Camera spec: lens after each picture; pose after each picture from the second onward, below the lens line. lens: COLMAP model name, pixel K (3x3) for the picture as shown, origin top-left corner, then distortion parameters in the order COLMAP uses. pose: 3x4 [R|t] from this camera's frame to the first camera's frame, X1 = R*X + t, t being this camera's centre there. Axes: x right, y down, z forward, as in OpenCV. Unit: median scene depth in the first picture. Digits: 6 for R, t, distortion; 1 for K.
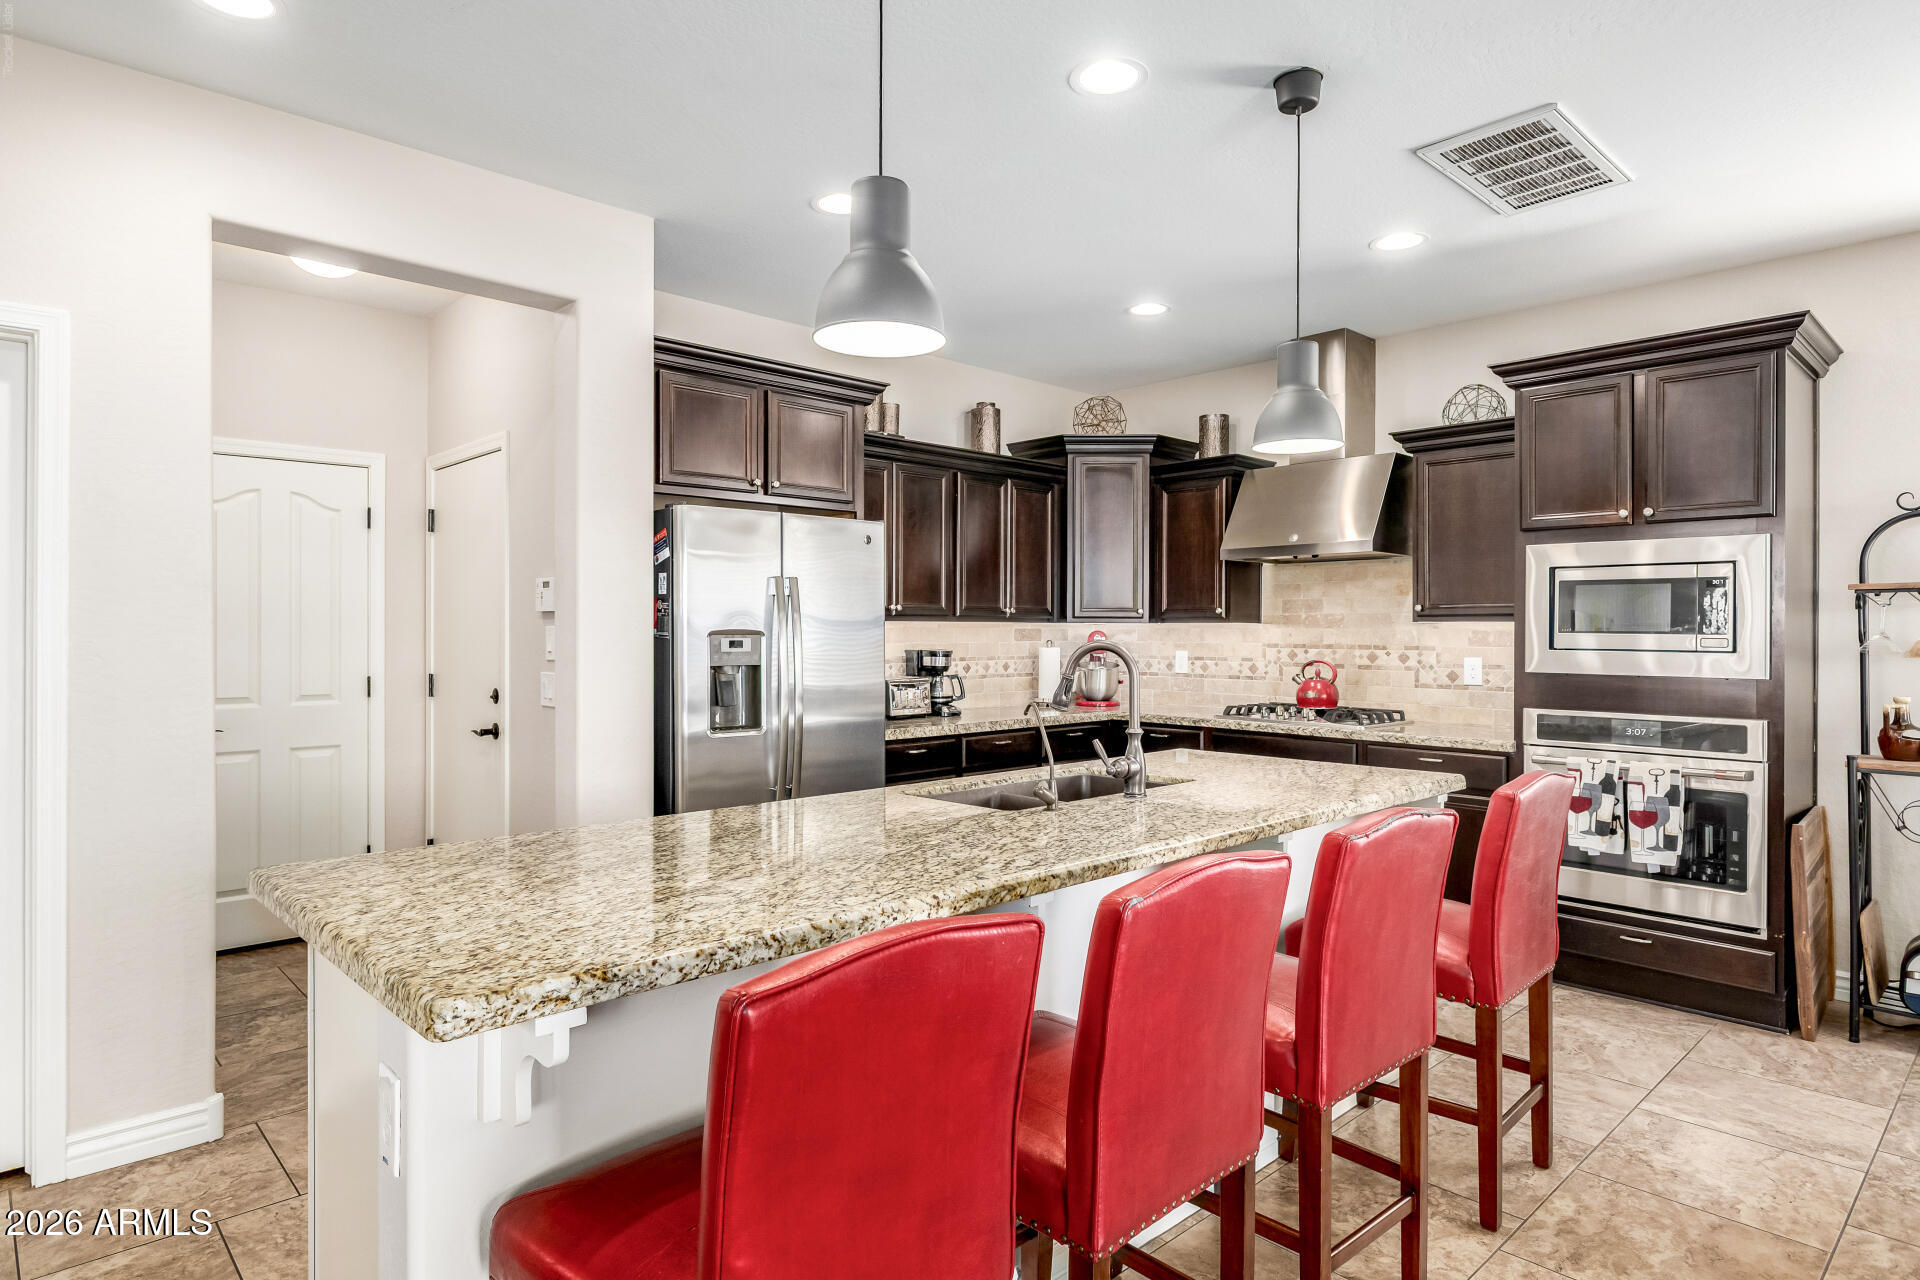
lens RADIAL K [[1075.3, 0, 959.4], [0, 1075.3, 627.4], [0, 0, 1]] dist [0.004138, -0.001239]
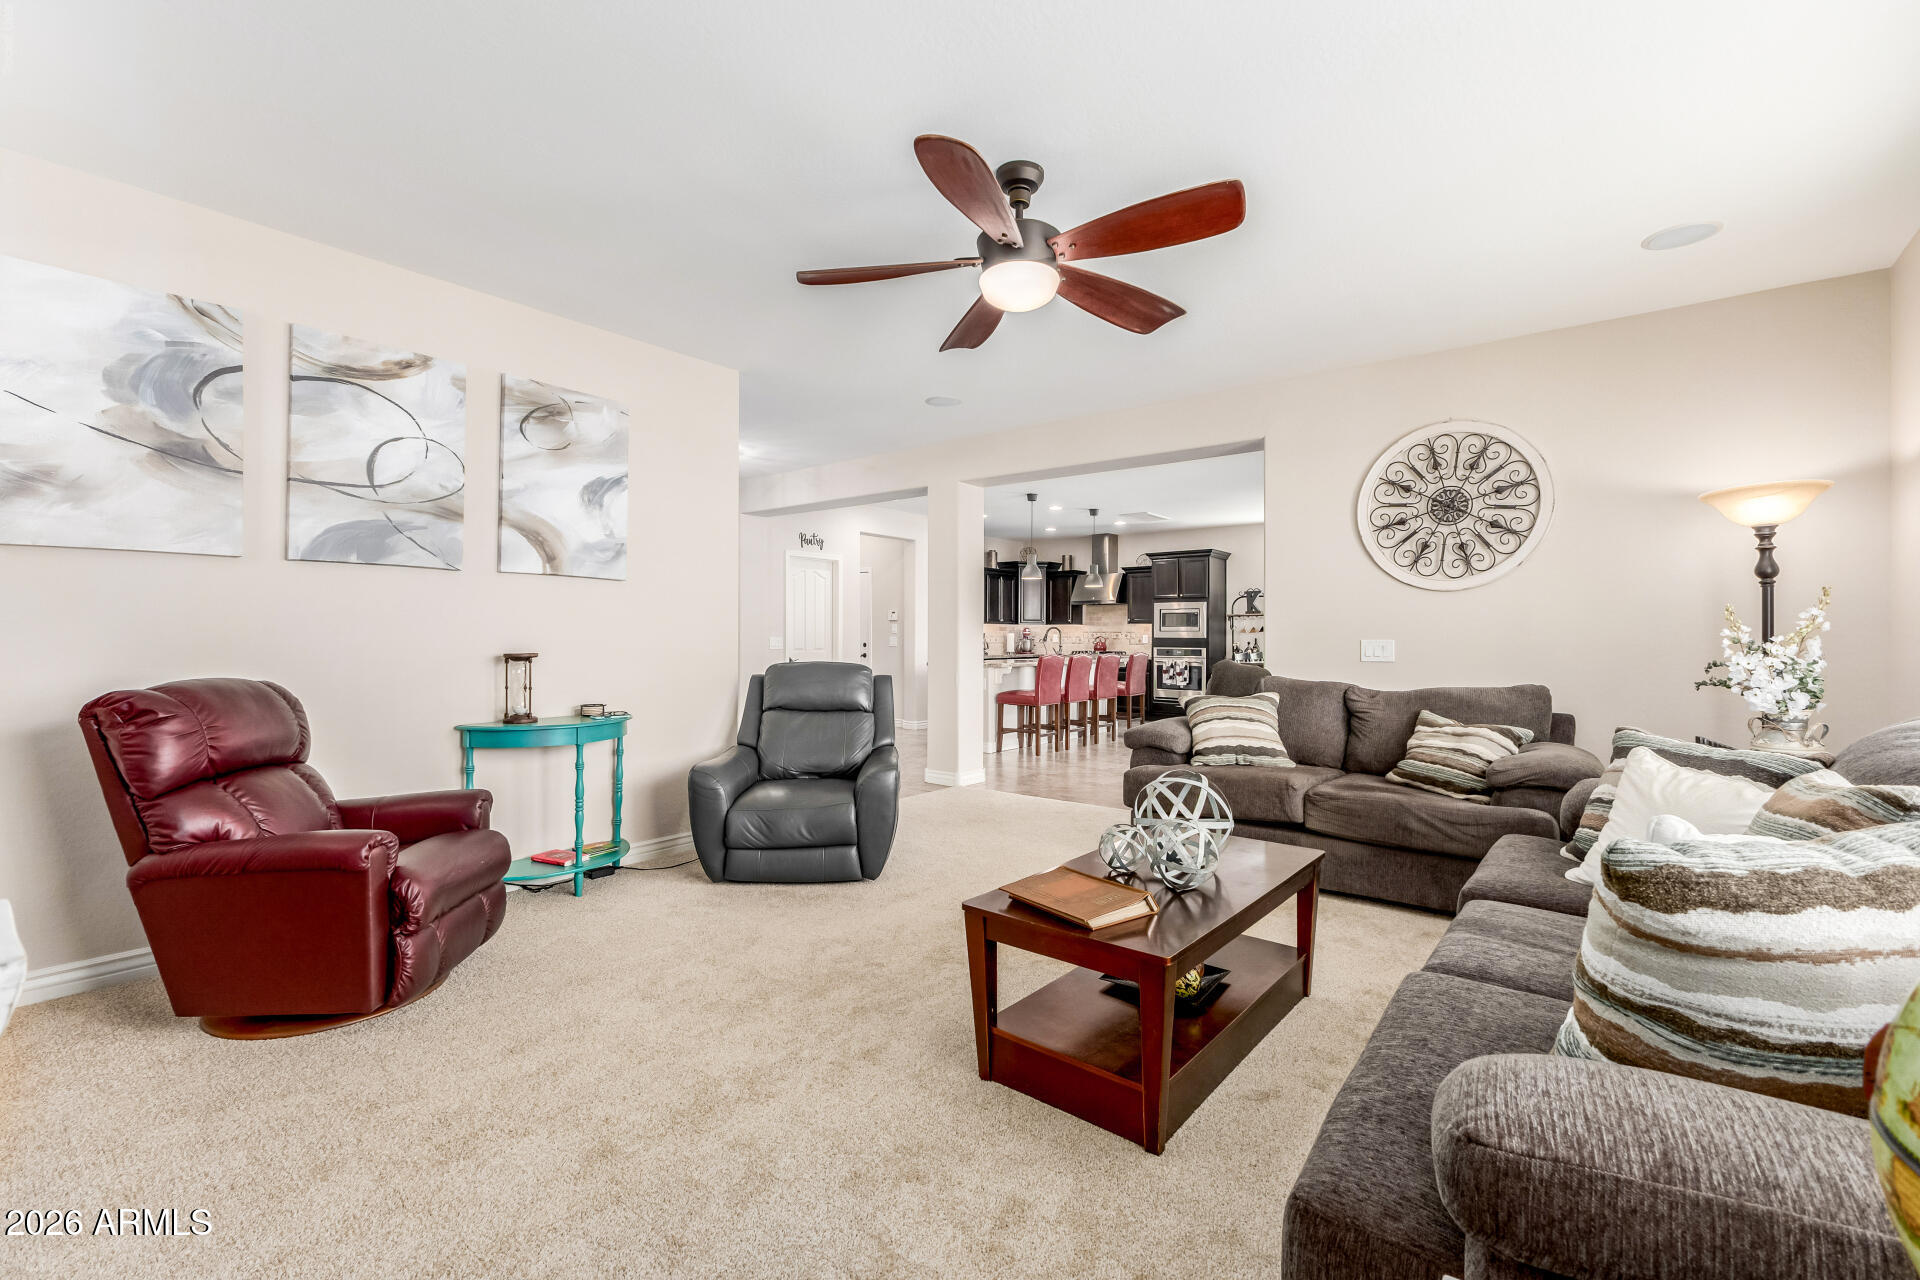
lens RADIAL K [[833.5, 0, 956.5], [0, 833.5, 629.1], [0, 0, 1]] dist [-0.001492, -0.000083]
pose [[0.990237, 0.002729, 0.139369, -0.526858], [-0.001757, 0.999973, -0.007093, 0.033511], [-0.139385, 0.006779, 0.990215, -1.686442]]
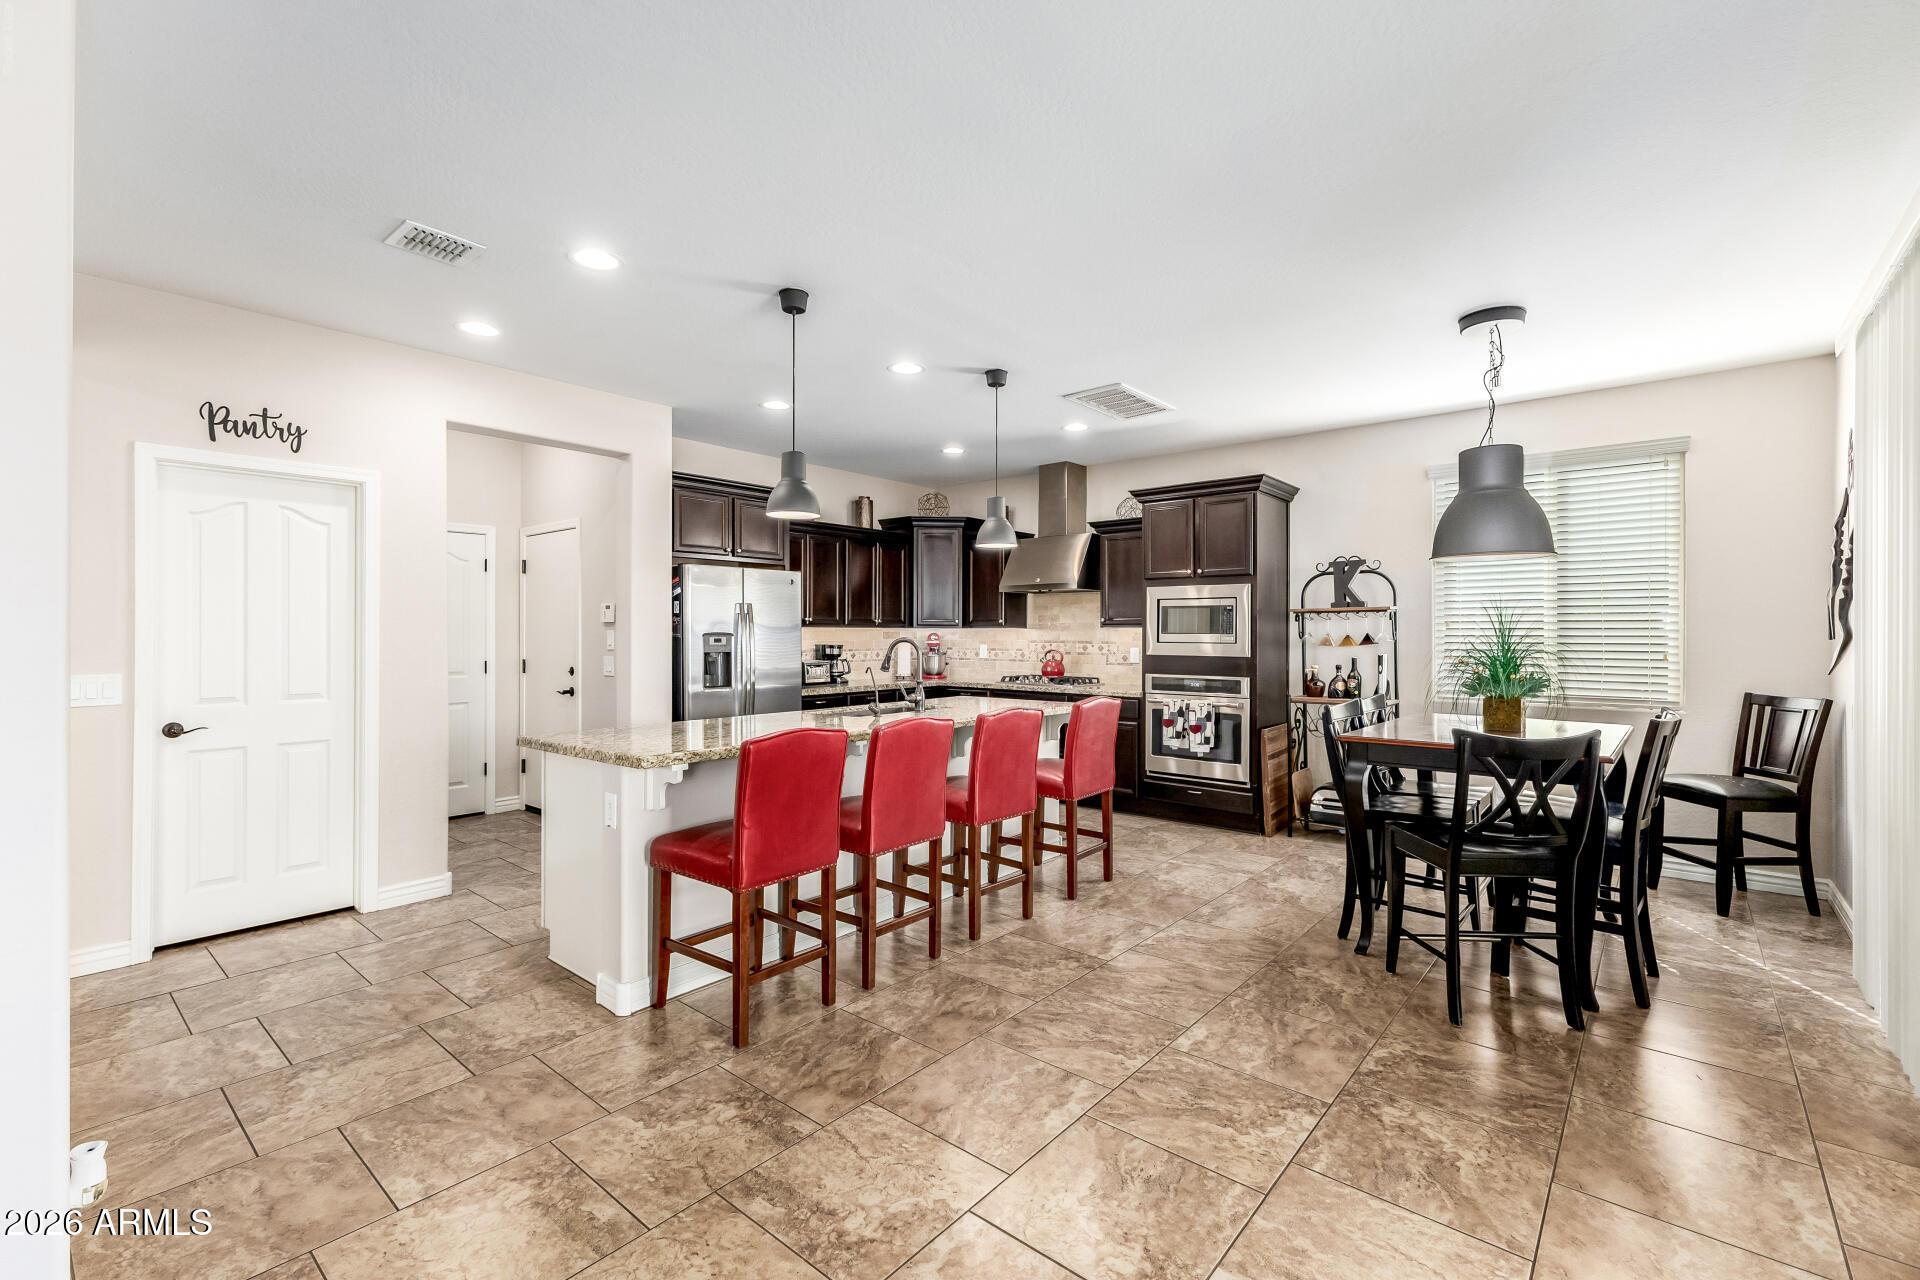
lens RADIAL K [[837.6, 0, 960.2], [0, 837.6, 631.6], [0, 0, 1]] dist [0.008716, -0.000072]
pose [[0.994092, -0.000583, 0.108537, 0.041861], [0.000436, 0.999999, 0.001374, -0.000870], [-0.108538, -0.001319, 0.994091, -0.412718]]
